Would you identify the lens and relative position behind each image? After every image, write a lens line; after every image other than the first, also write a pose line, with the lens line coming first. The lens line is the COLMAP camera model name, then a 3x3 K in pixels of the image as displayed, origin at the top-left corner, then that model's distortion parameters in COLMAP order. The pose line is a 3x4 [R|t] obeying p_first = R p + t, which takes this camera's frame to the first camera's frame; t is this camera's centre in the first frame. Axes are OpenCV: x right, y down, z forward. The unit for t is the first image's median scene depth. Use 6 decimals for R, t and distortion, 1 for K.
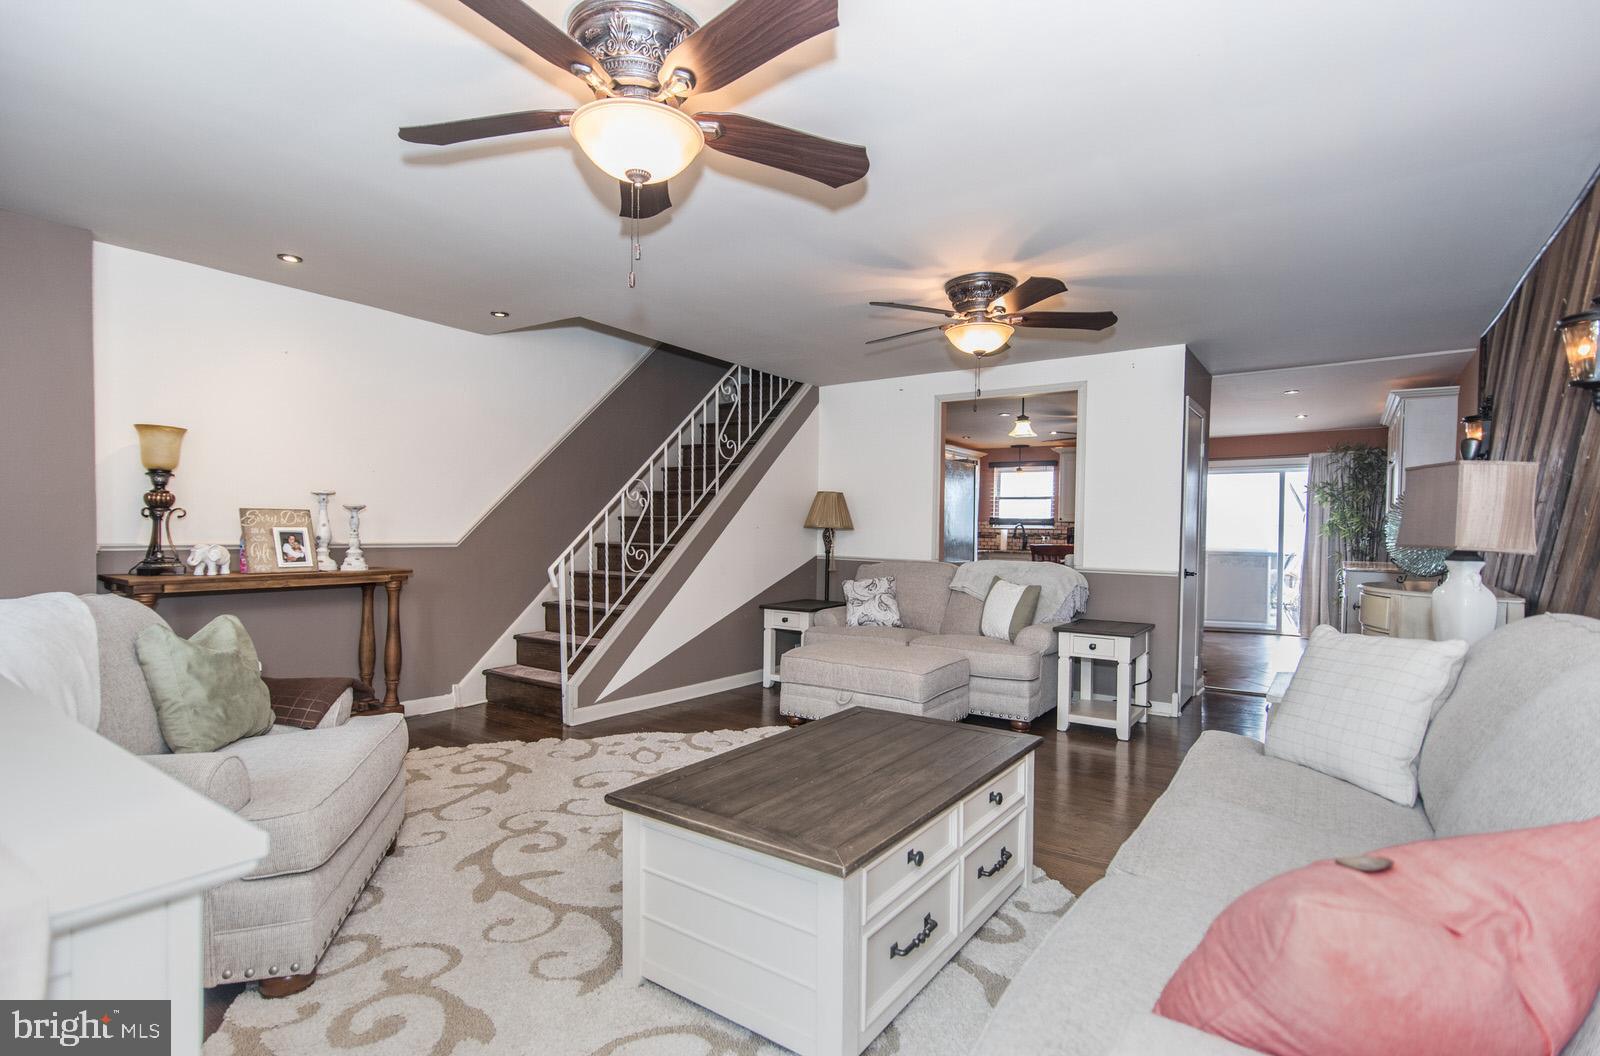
lens RADIAL K [[790.9, 0, 800.0], [0, 790.9, 528.0], [0, 0, 1]] dist [0.001579, 0.000181]
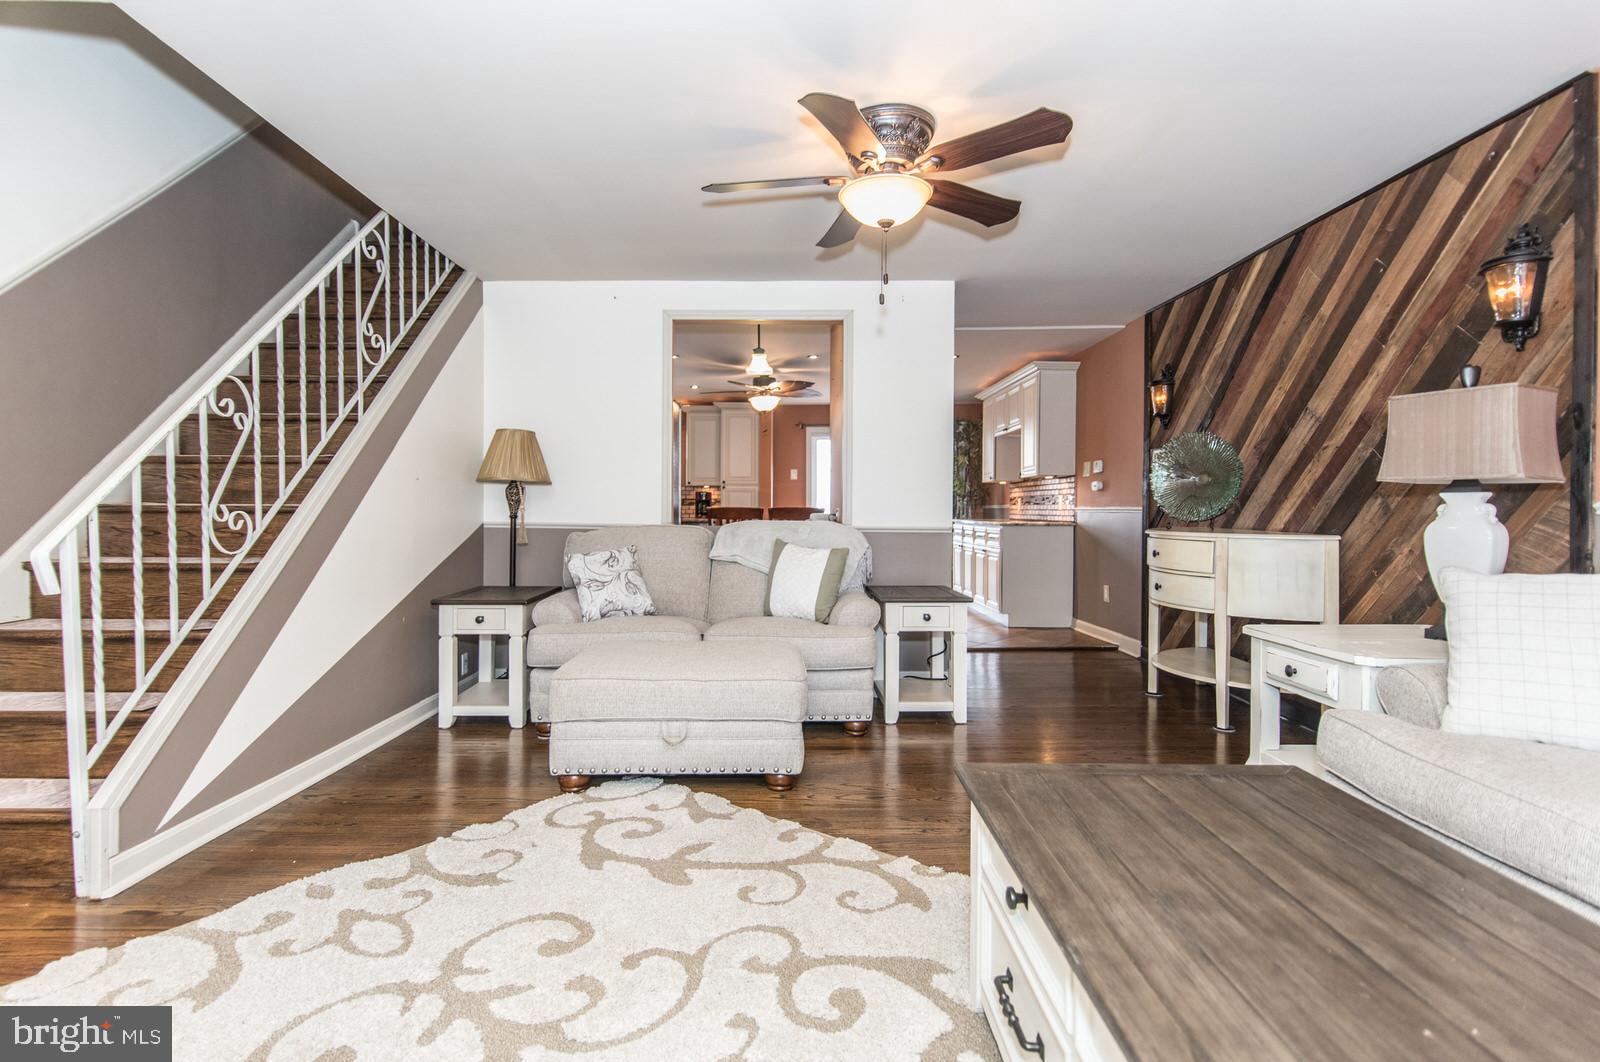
lens RADIAL K [[784.7, 0, 797.0], [0, 784.7, 507.0], [0, 0, 1]] dist [-0.002992, -0.000963]
pose [[0.818471, -0.010742, 0.574447, -0.197302], [0.008266, 0.999942, 0.006921, 0.024170], [-0.574488, -0.000916, 0.818512, 0.364940]]
